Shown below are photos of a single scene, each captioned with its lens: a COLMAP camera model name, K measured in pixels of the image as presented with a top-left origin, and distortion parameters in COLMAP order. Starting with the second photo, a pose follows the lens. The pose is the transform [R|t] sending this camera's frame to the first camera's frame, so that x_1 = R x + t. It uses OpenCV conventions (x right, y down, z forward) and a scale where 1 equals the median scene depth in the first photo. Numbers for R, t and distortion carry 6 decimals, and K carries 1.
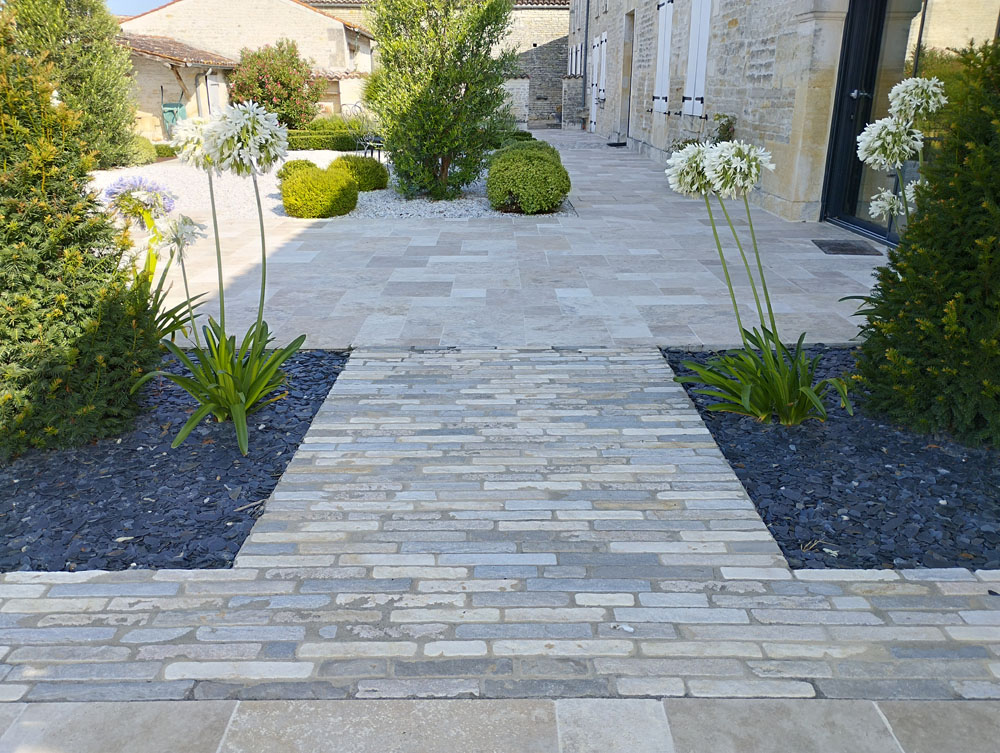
lens RADIAL K [[834.1, 0, 499.1], [0, 834.1, 377.6], [0, 0, 1]] dist [0.032249, -0.036829]
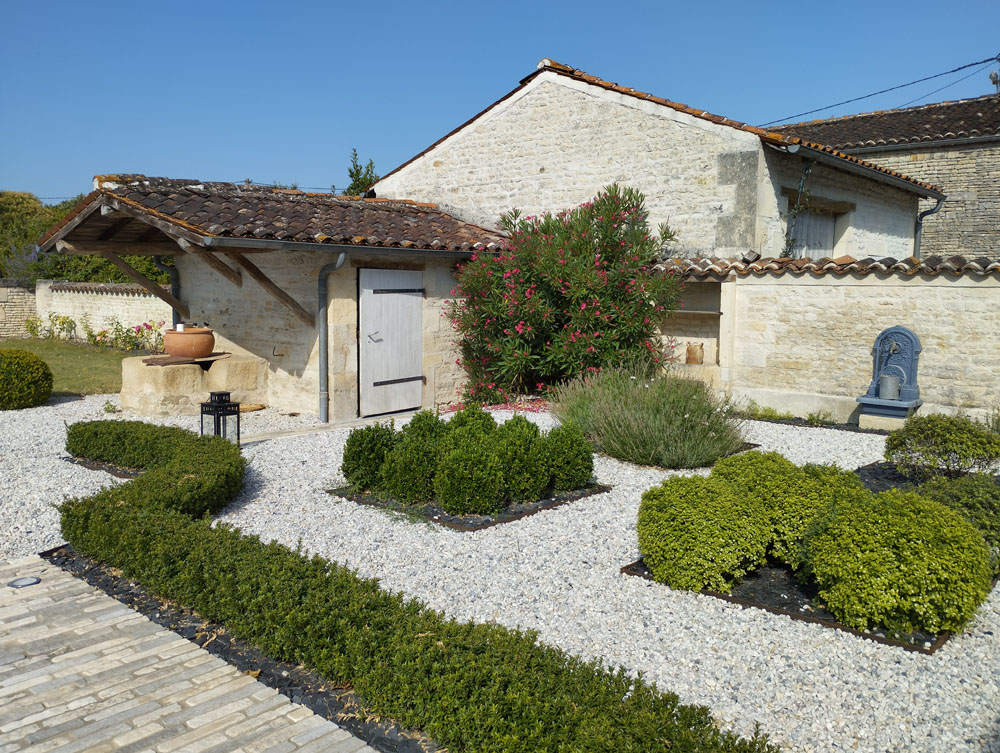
lens RADIAL K [[834.1, 0, 499.1], [0, 834.1, 375.7], [0, 0, 1]] dist [0.032249, -0.036829]
pose [[0.743871, 0.073686, -0.664248, -0.016016], [-0.219717, 0.965619, -0.138937, -0.240650], [0.631173, 0.249298, 0.734487, 0.674563]]
